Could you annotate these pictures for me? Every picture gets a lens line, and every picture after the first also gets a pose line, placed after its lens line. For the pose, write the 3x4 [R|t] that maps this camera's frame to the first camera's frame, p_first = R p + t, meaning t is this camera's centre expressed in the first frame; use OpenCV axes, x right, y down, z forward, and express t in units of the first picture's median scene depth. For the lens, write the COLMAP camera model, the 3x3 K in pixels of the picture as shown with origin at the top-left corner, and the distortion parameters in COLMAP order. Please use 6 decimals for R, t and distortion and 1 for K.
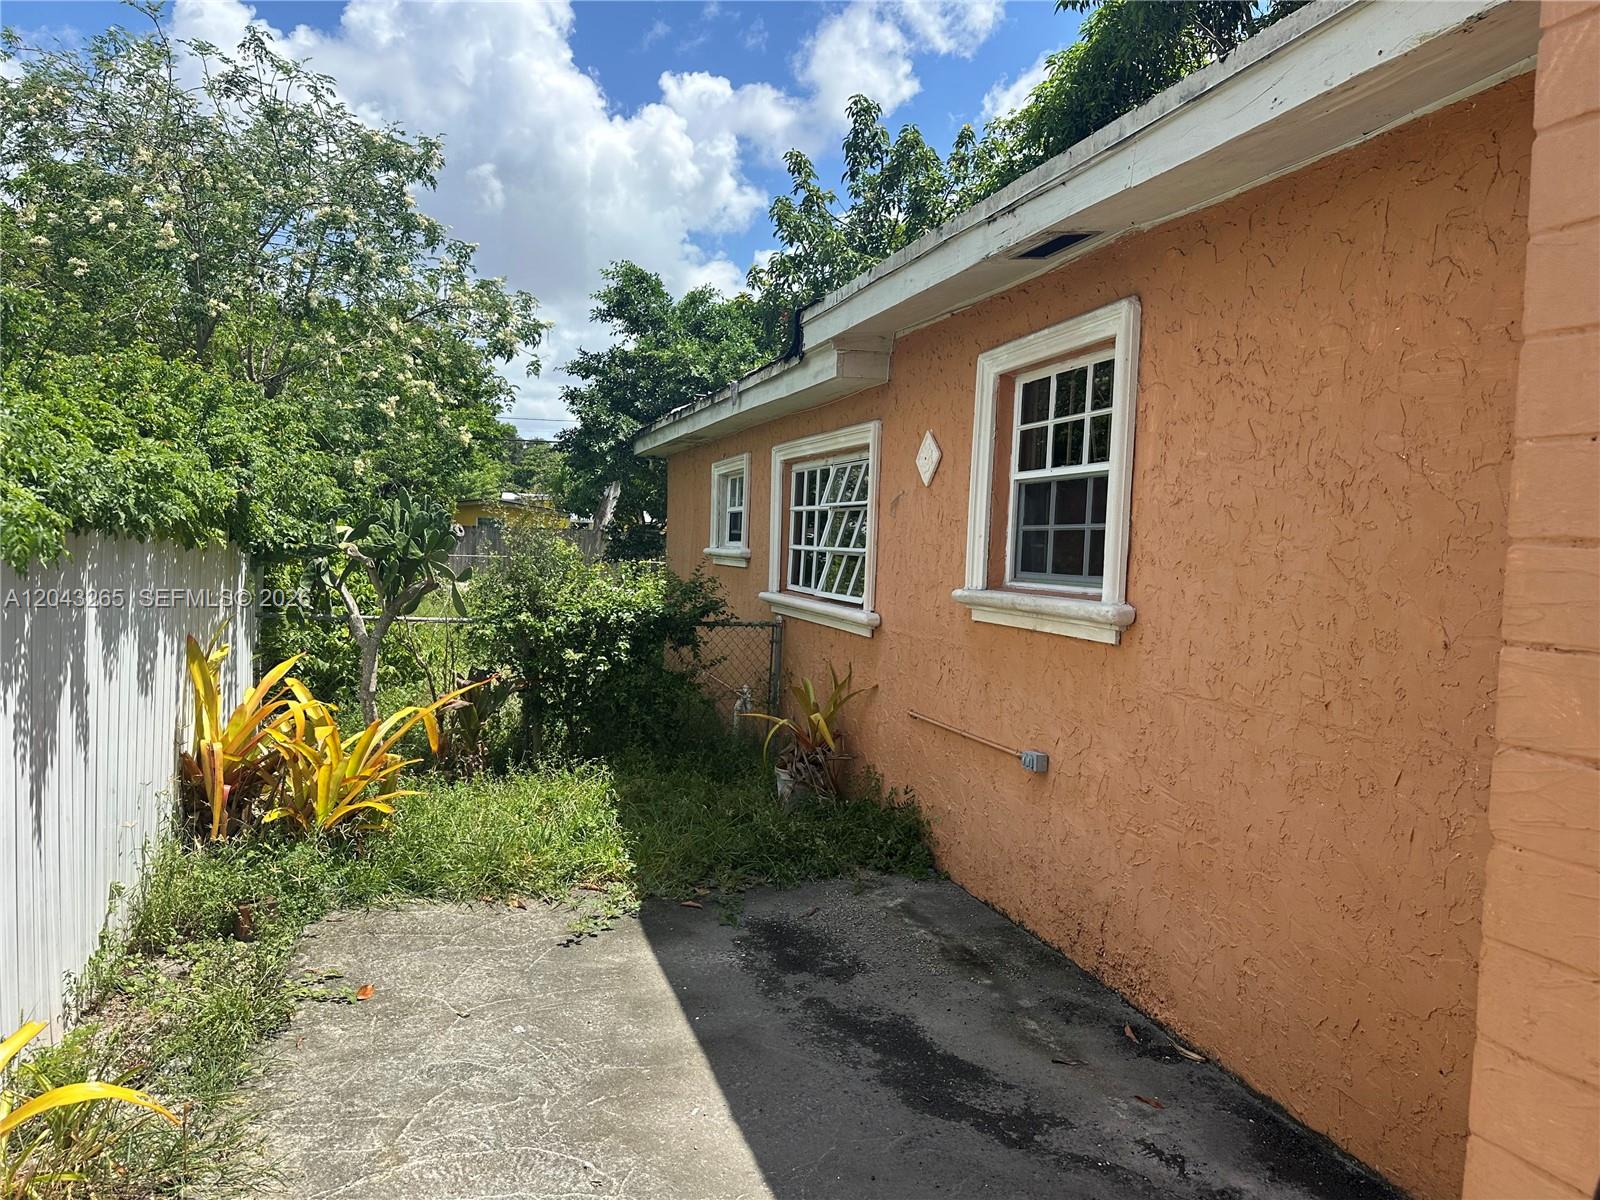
lens RADIAL K [[1171.6, 0, 749.9], [0, 1171.6, 588.0], [0, 0, 1]] dist [0.048431, -0.079464]
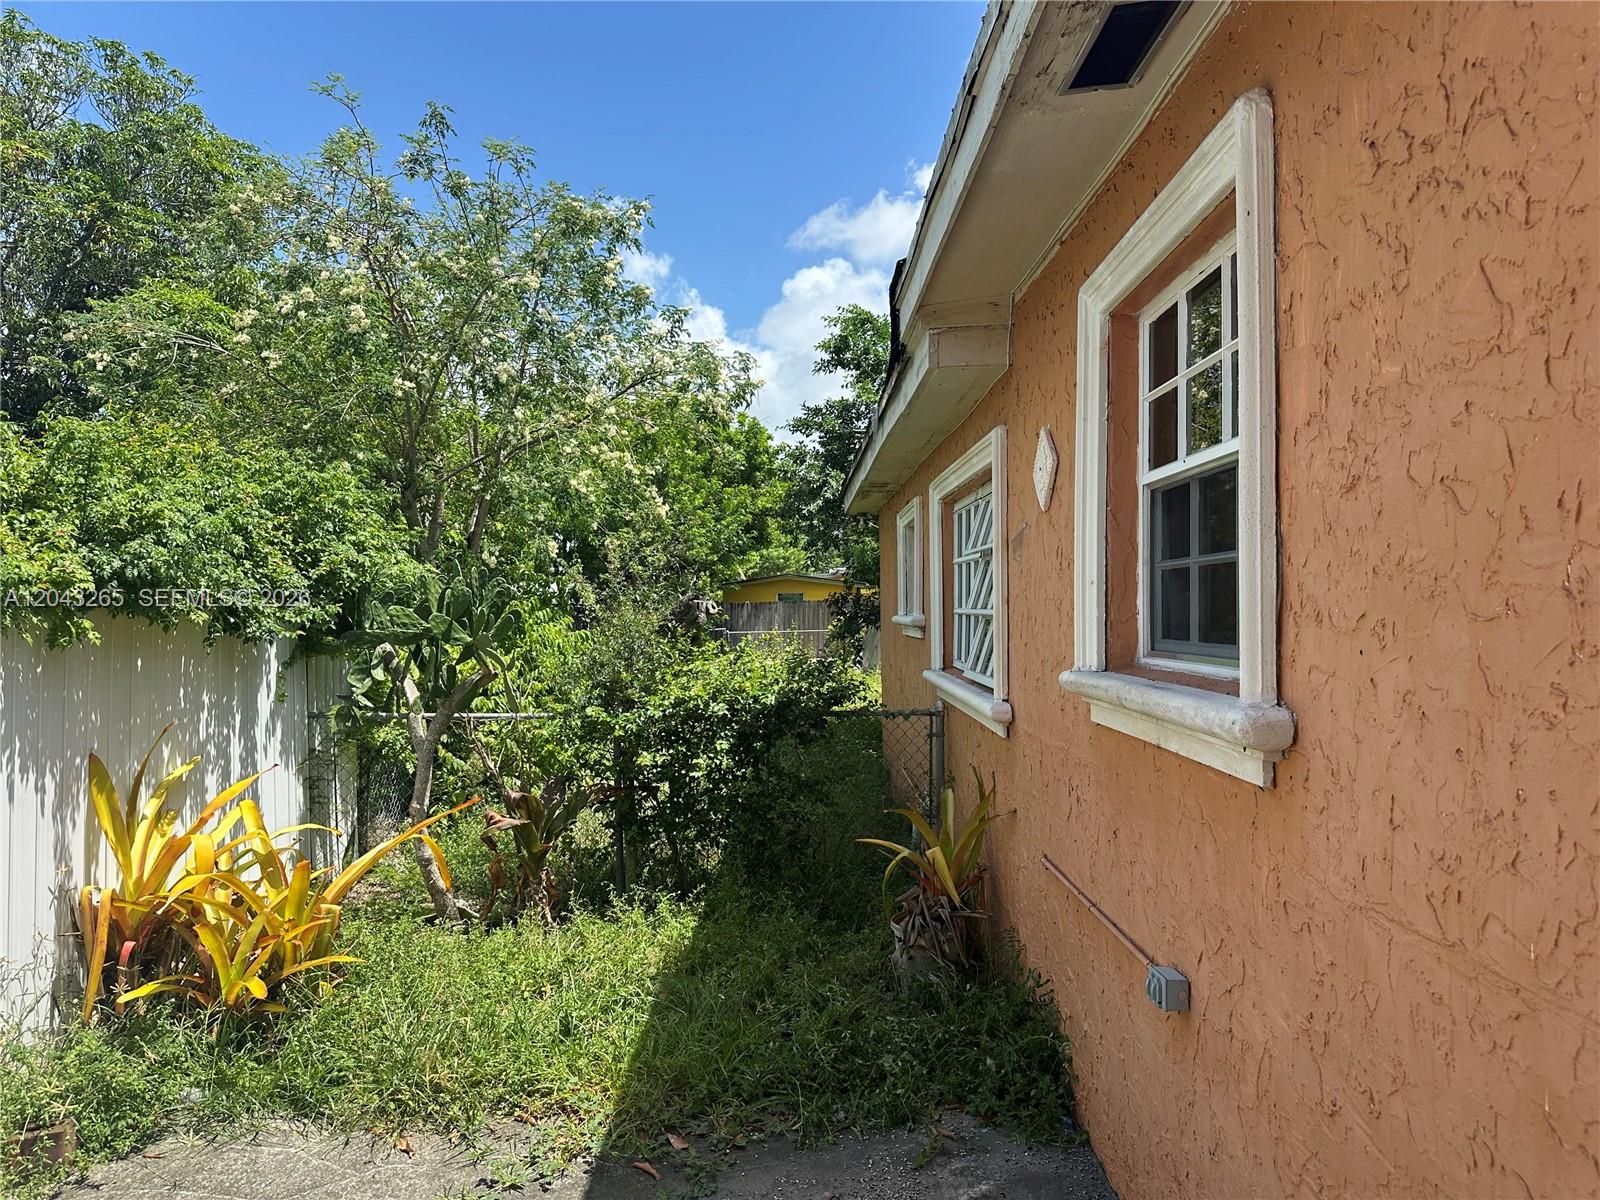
lens RADIAL K [[1171.6, 0, 749.9], [0, 1171.6, 588.0], [0, 0, 1]] dist [0.048431, -0.079464]
pose [[0.959482, -0.040862, -0.278792, 0.235584], [0.023530, 0.997592, -0.065235, -0.007733], [0.280787, 0.056032, 0.958133, 0.443678]]
